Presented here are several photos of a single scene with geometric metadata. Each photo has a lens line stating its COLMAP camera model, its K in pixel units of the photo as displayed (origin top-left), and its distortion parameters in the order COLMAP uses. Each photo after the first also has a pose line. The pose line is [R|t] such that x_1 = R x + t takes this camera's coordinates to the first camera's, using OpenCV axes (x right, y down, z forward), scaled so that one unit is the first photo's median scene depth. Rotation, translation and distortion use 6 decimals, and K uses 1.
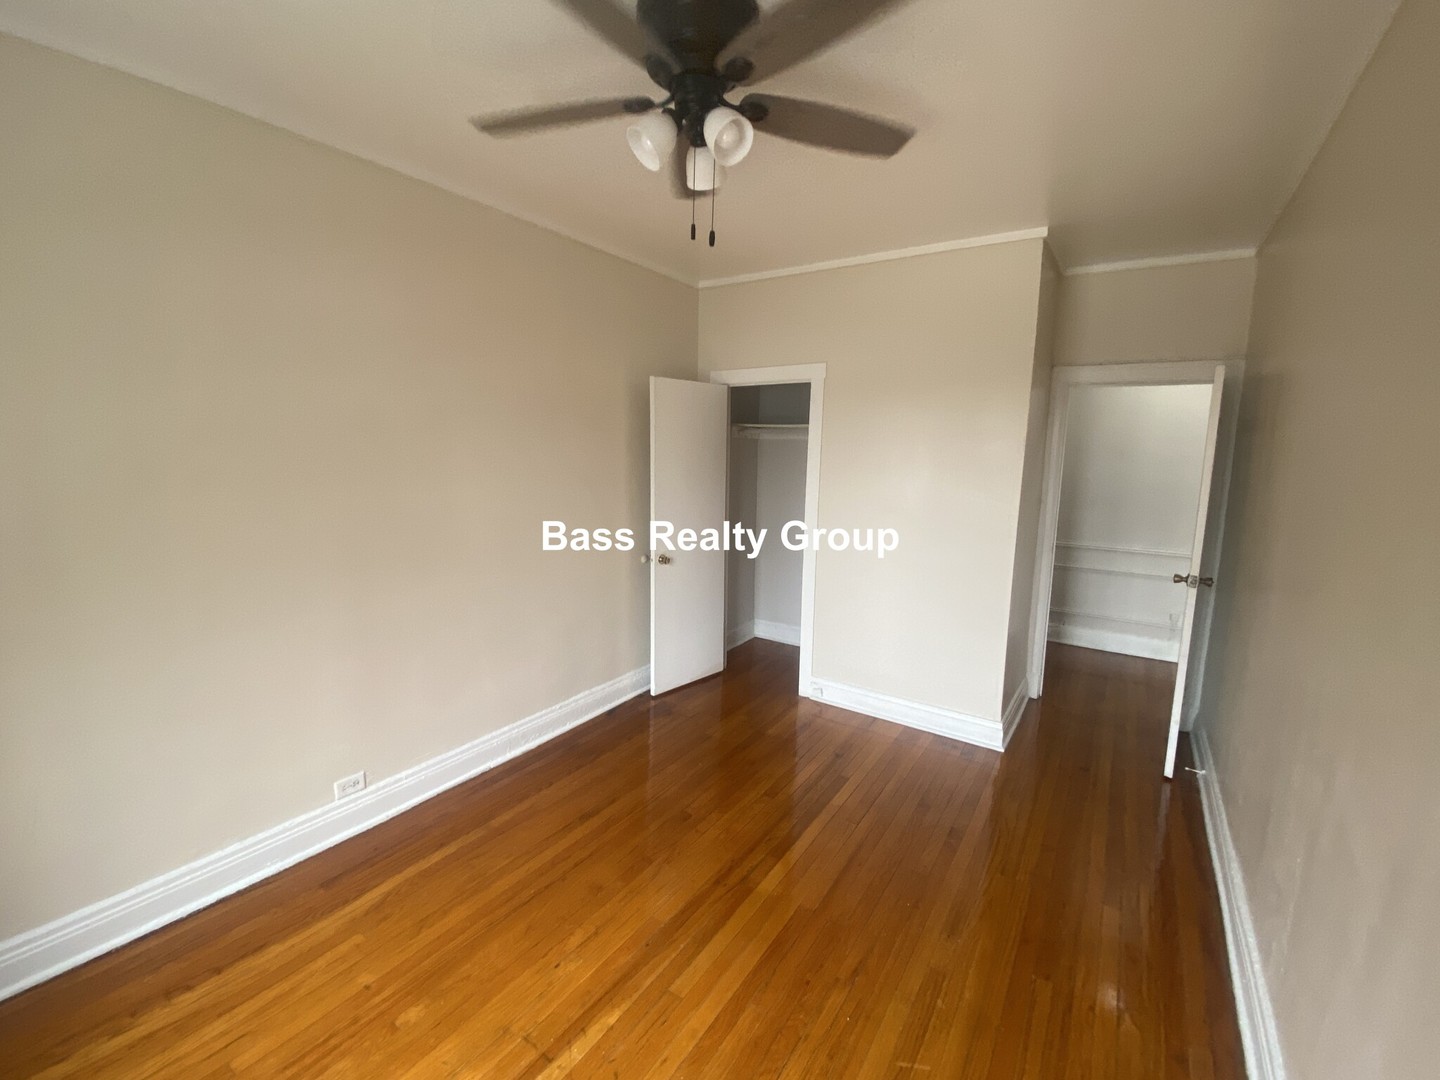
lens RADIAL K [[622.9, 0, 712.9], [0, 622.9, 536.1], [0, 0, 1]] dist [0.018611, -0.018736]
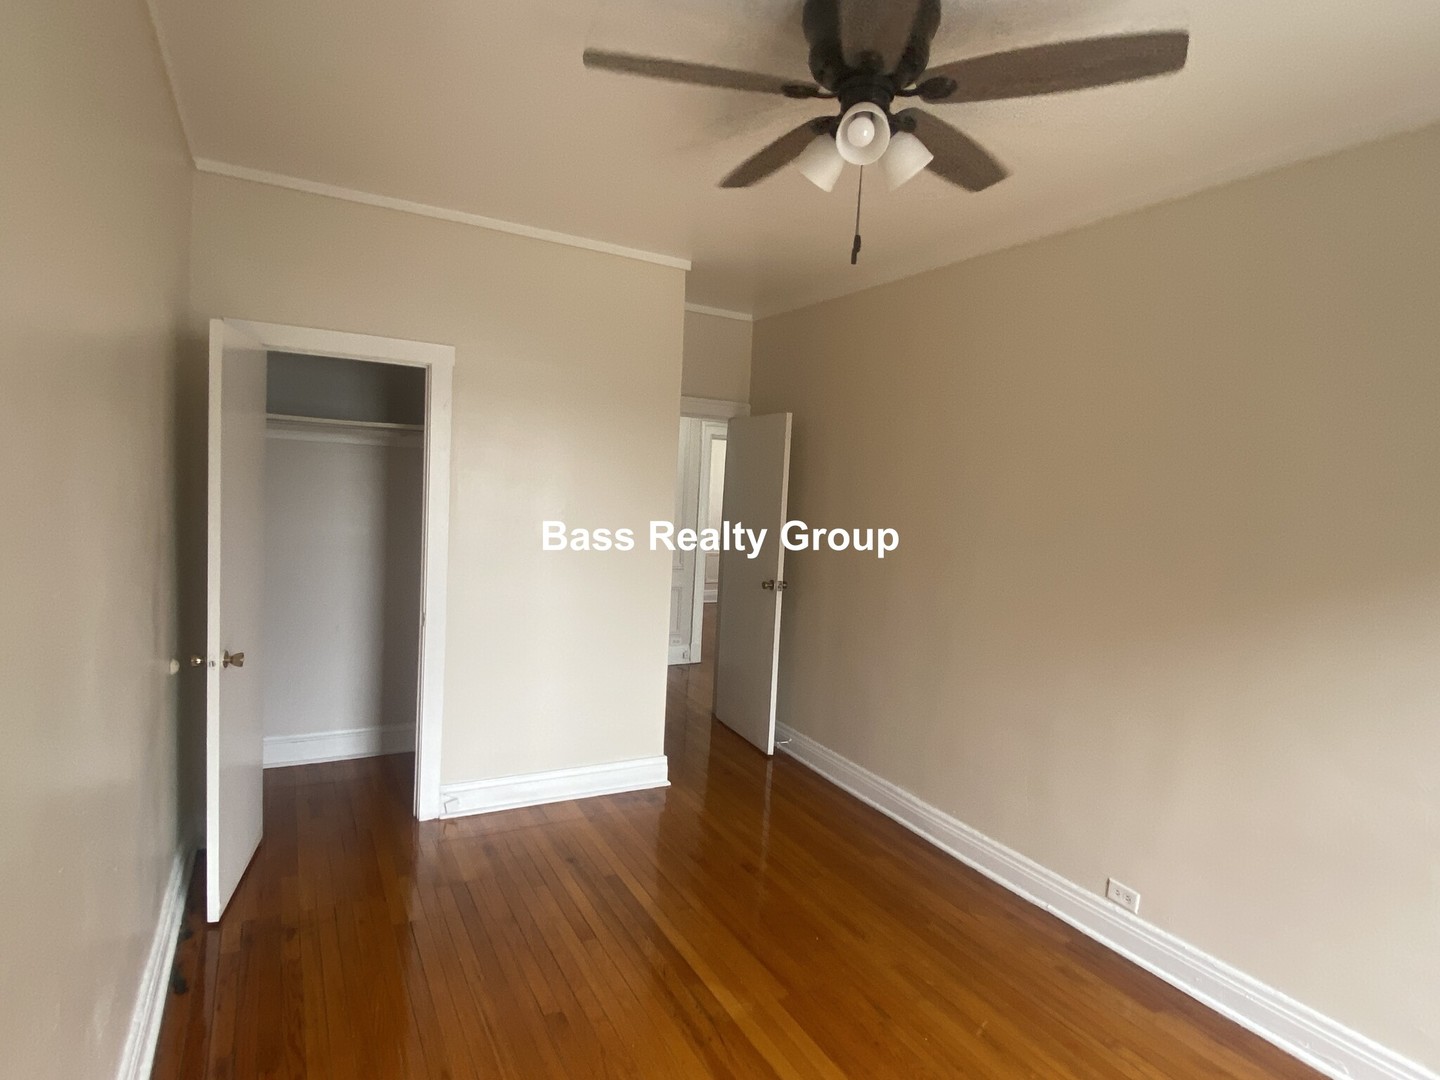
lens RADIAL K [[782.1, 0, 721.7], [0, 782.1, 532.4], [0, 0, 1]] dist [0.002339, 0.000039]
pose [[0.455922, -0.044822, 0.888890, -0.612534], [0.084010, 0.996439, 0.007155, -0.050752], [-0.886046, 0.071413, 0.458064, 0.389631]]
